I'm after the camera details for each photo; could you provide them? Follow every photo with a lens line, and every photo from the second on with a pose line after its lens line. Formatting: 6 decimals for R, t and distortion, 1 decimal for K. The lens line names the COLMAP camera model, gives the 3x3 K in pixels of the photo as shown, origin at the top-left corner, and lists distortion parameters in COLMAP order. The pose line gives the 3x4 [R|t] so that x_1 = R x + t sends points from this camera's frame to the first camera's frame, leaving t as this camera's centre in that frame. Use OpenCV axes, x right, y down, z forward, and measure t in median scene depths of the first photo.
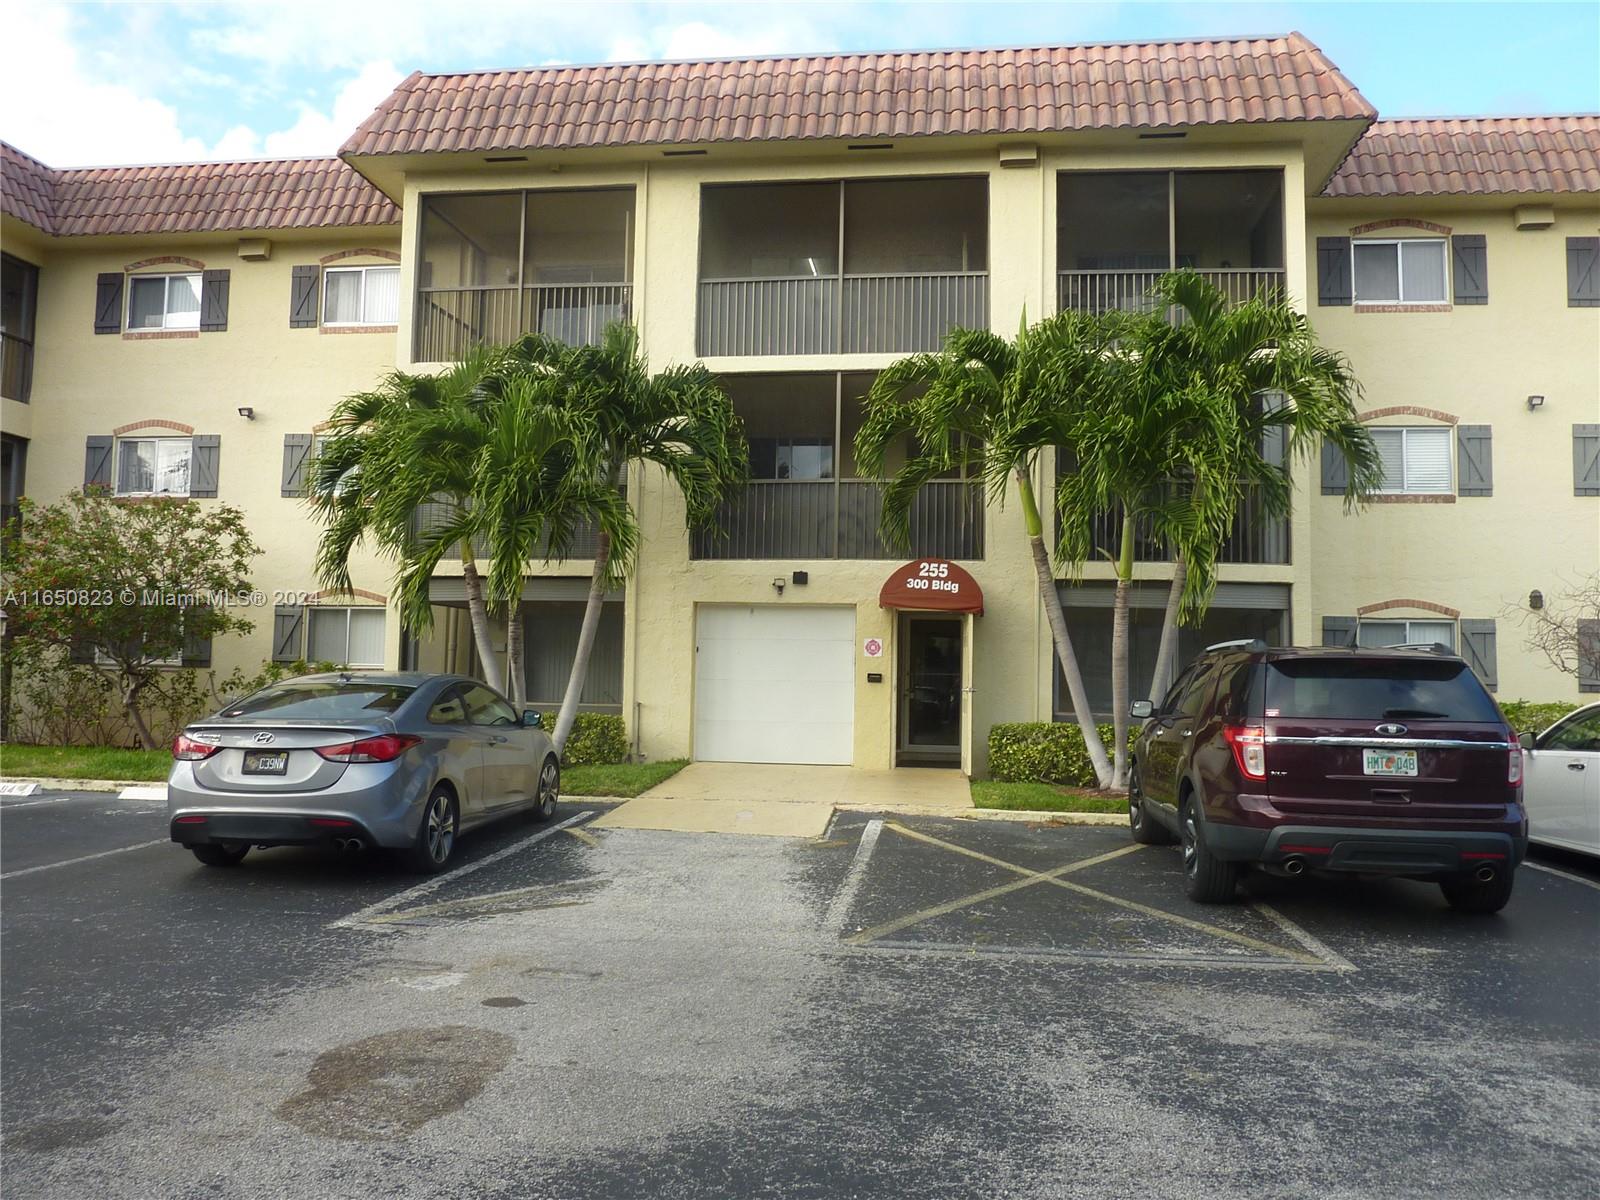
lens RADIAL K [[1222.1, 0, 803.9], [0, 1222.1, 598.0], [0, 0, 1]] dist [-0.019902, -0.013867]
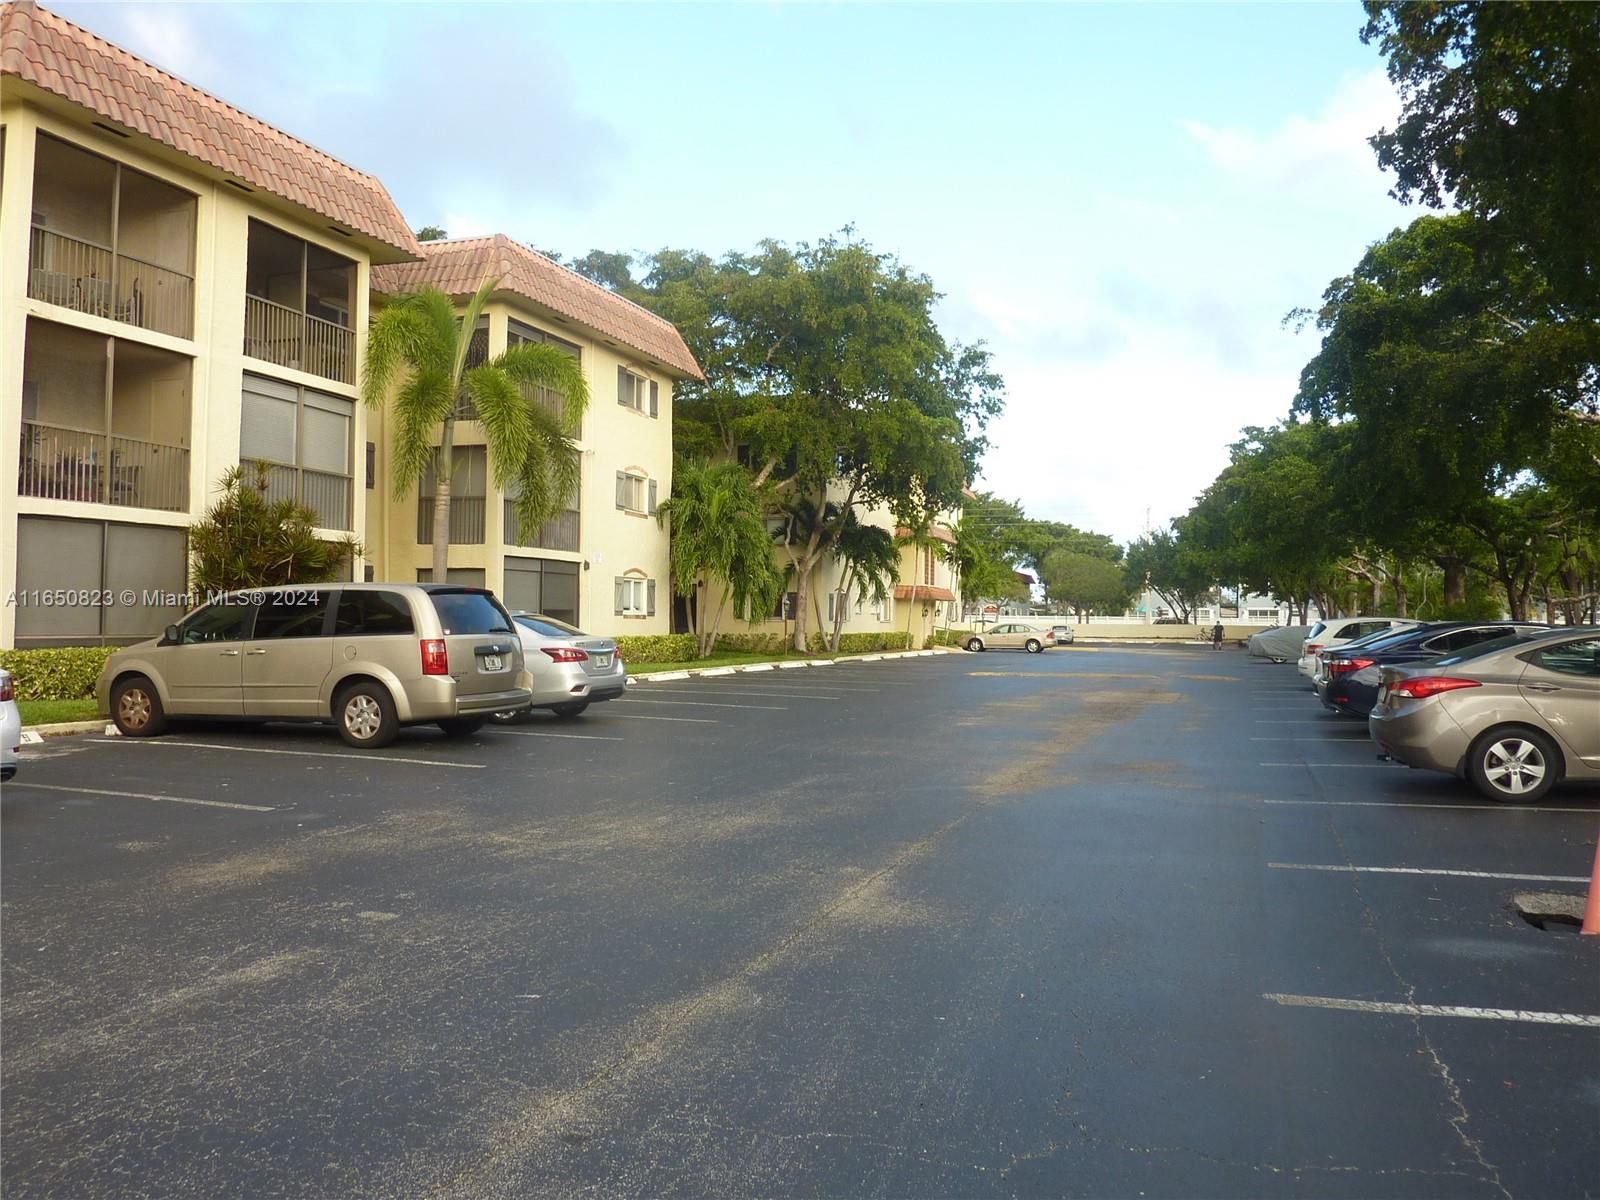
lens RADIAL K [[1222.1, 0, 803.9], [0, 1222.1, 598.0], [0, 0, 1]] dist [-0.019902, -0.013867]
pose [[0.191812, -0.005515, 0.981416, -1.063947], [-0.079281, 0.996629, 0.021096, -0.025665], [-0.978224, -0.081854, 0.190728, 0.174000]]
